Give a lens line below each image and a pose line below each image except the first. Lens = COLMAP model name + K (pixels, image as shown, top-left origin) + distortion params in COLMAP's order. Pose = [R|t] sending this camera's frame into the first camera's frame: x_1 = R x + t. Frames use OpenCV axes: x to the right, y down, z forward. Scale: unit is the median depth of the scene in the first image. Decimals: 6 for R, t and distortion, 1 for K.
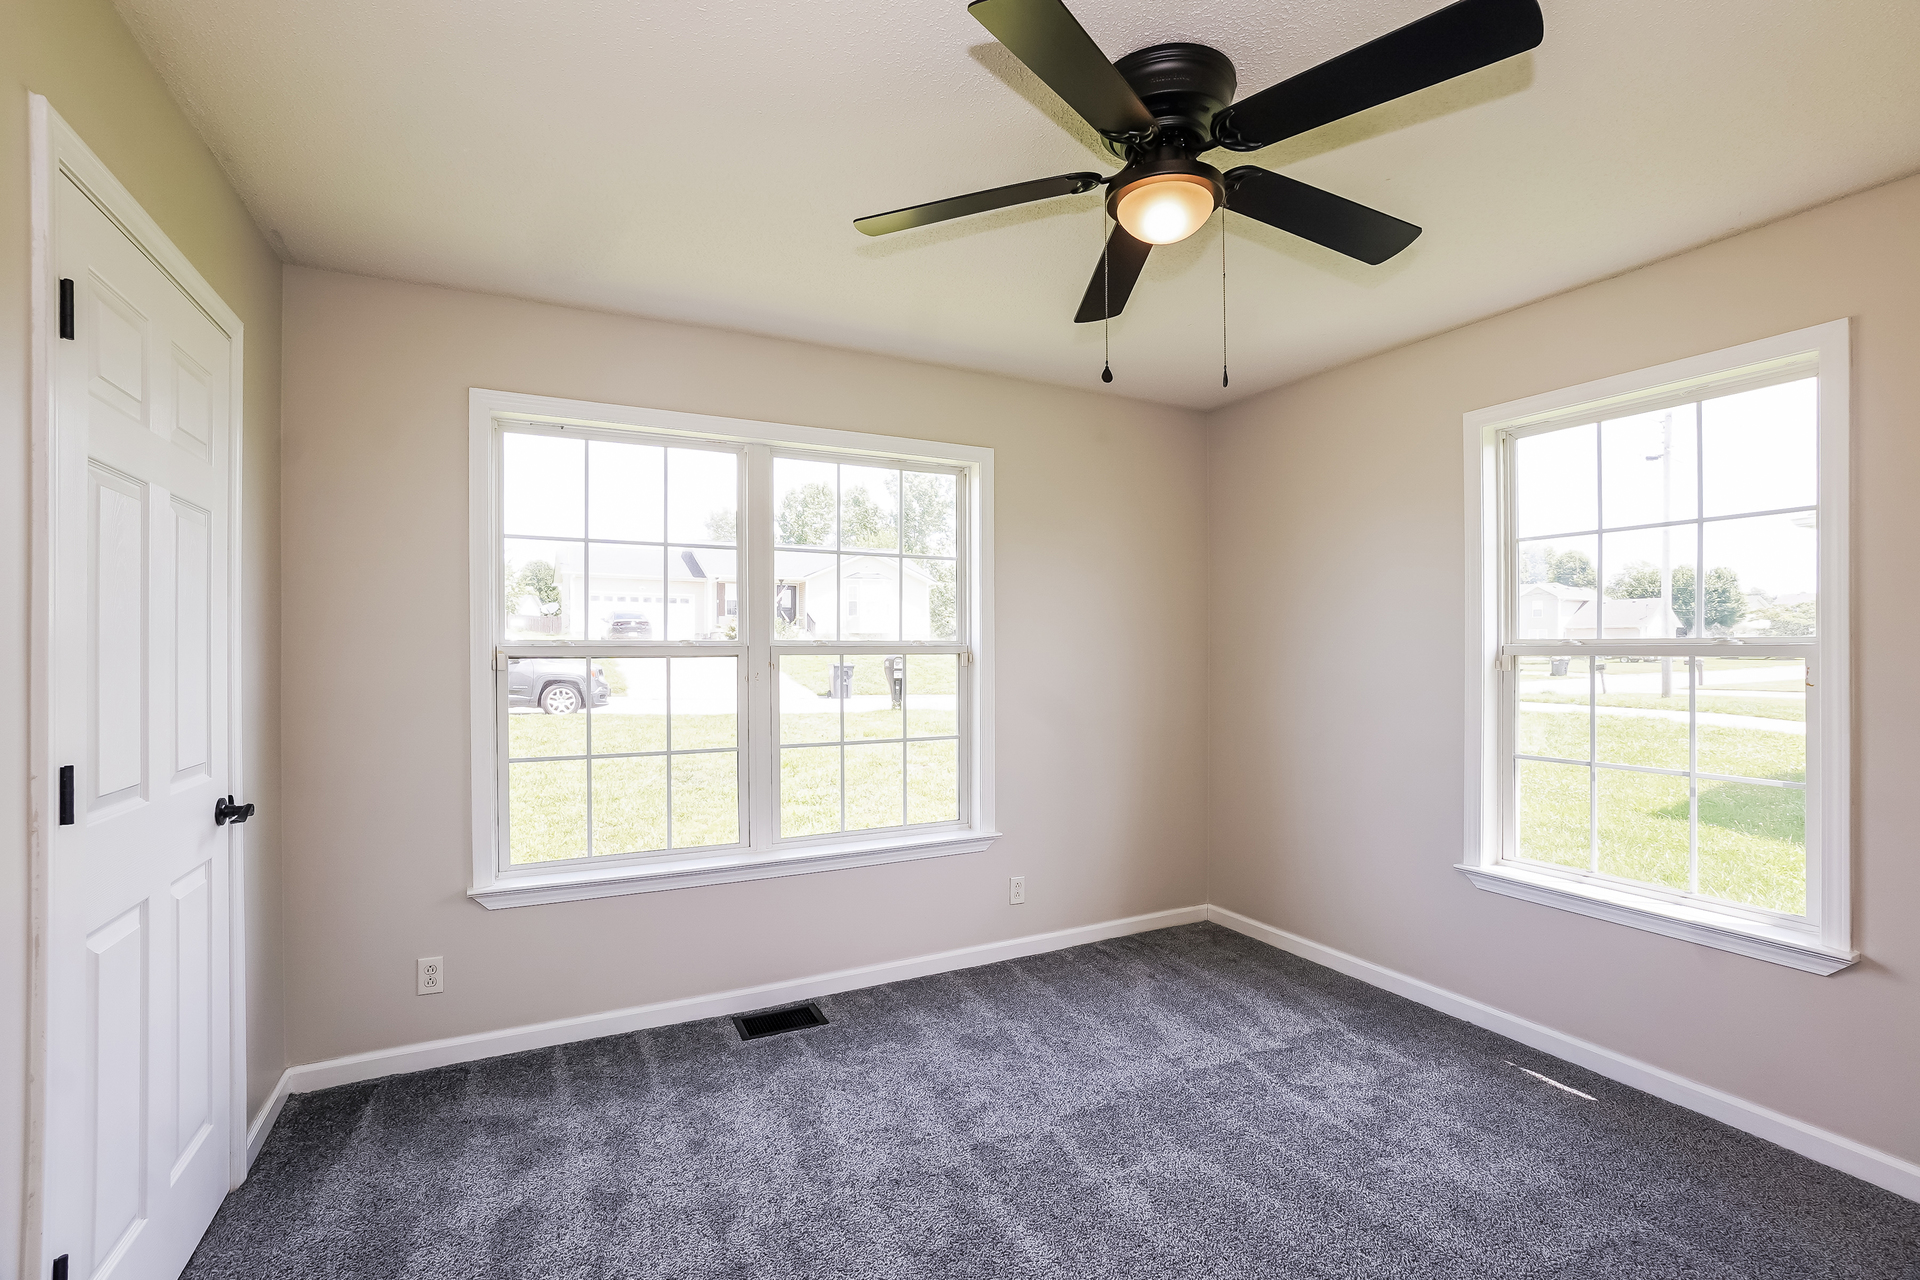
lens RADIAL K [[833.3, 0, 960.0], [0, 833.3, 640.0], [0, 0, 1]] dist [-0.016488, -0.000200]
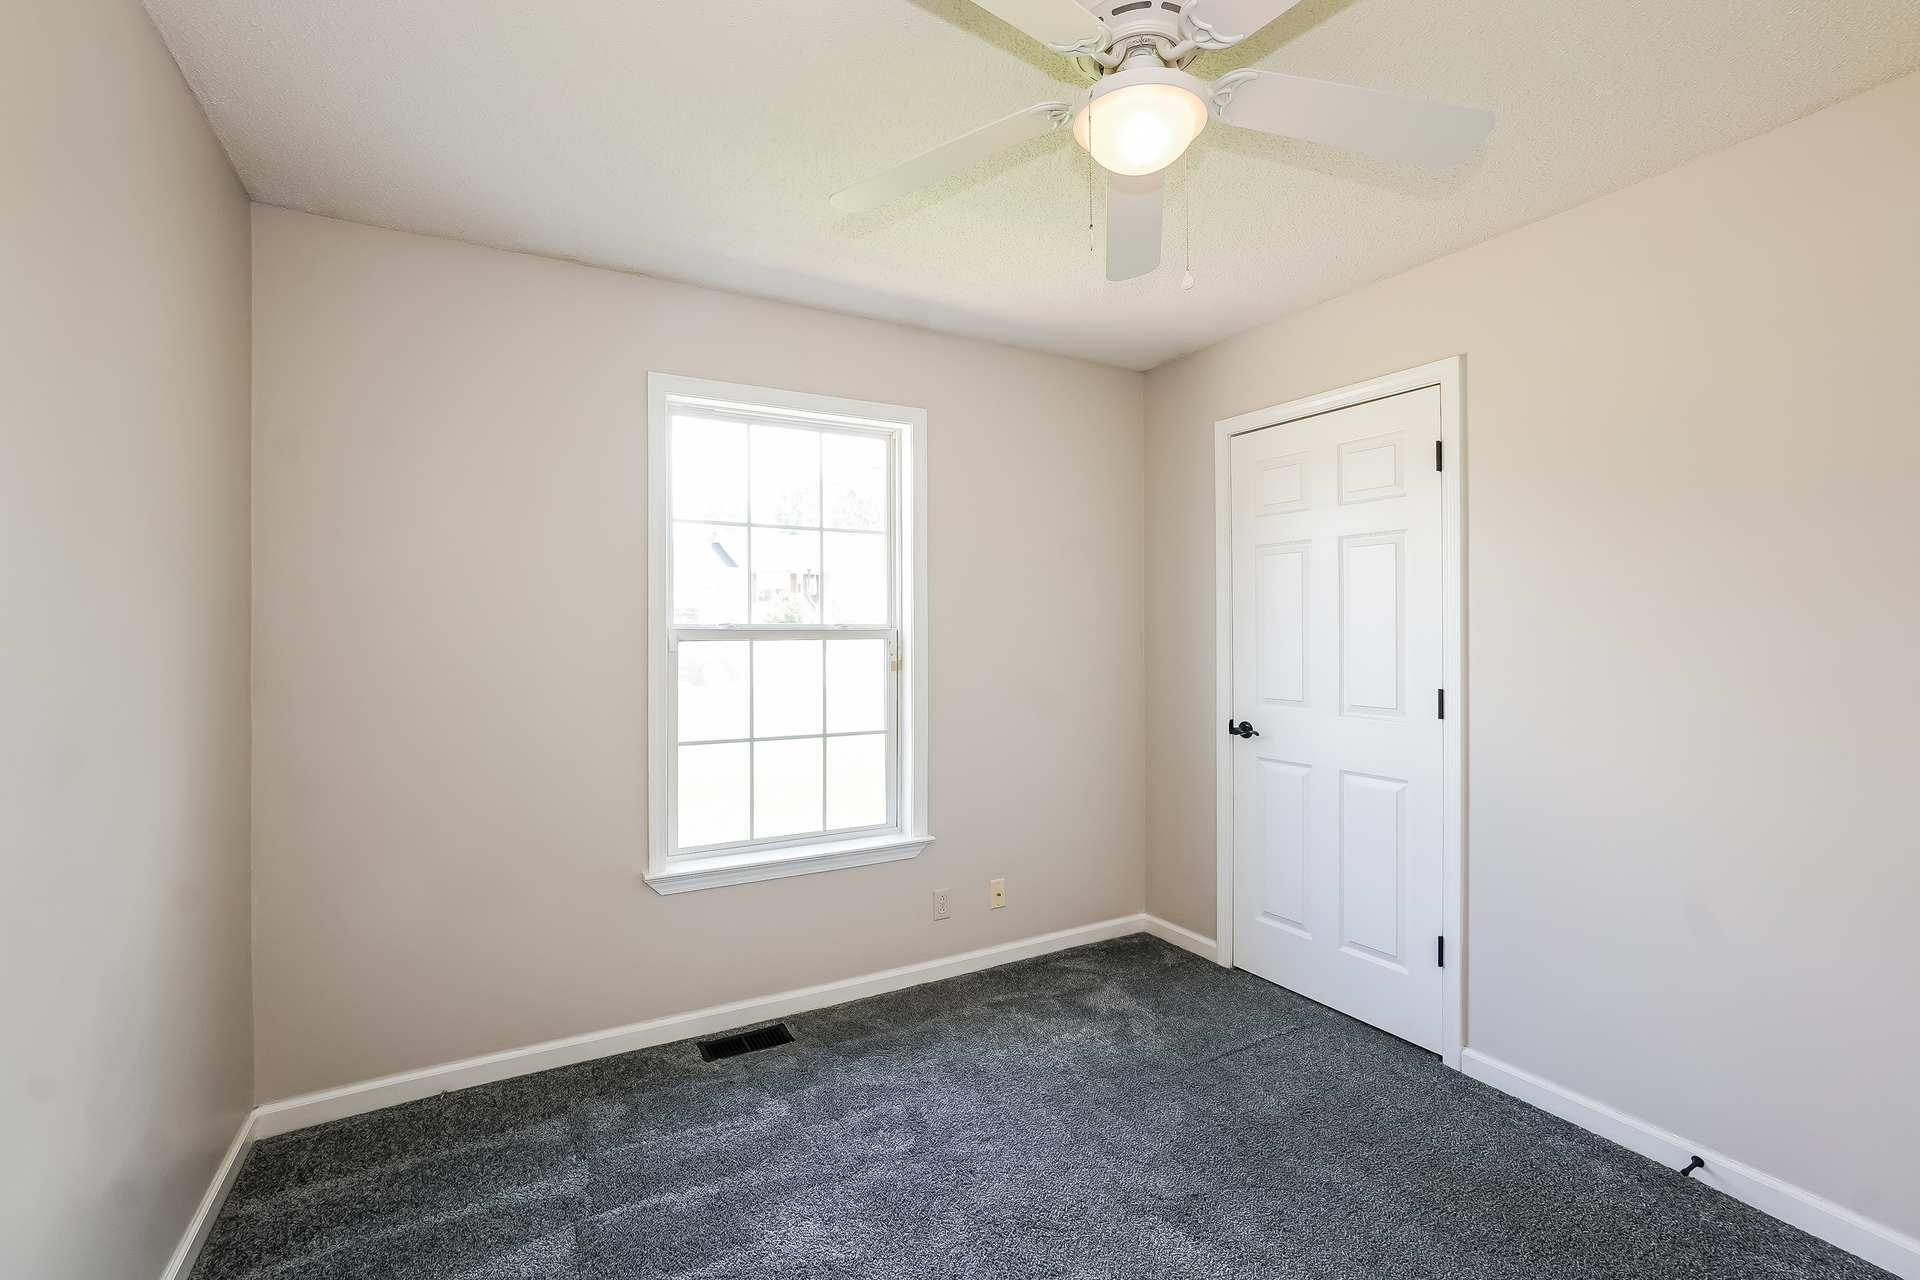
lens RADIAL K [[925.7, 0, 964.7], [0, 925.7, 628.8], [0, 0, 1]] dist [0.002464, 0.000336]
pose [[0.996199, -0.003167, 0.087052, -0.100976], [0.002648, 0.999978, 0.006076, -0.000219], [-0.087070, -0.005823, 0.996185, -0.047826]]
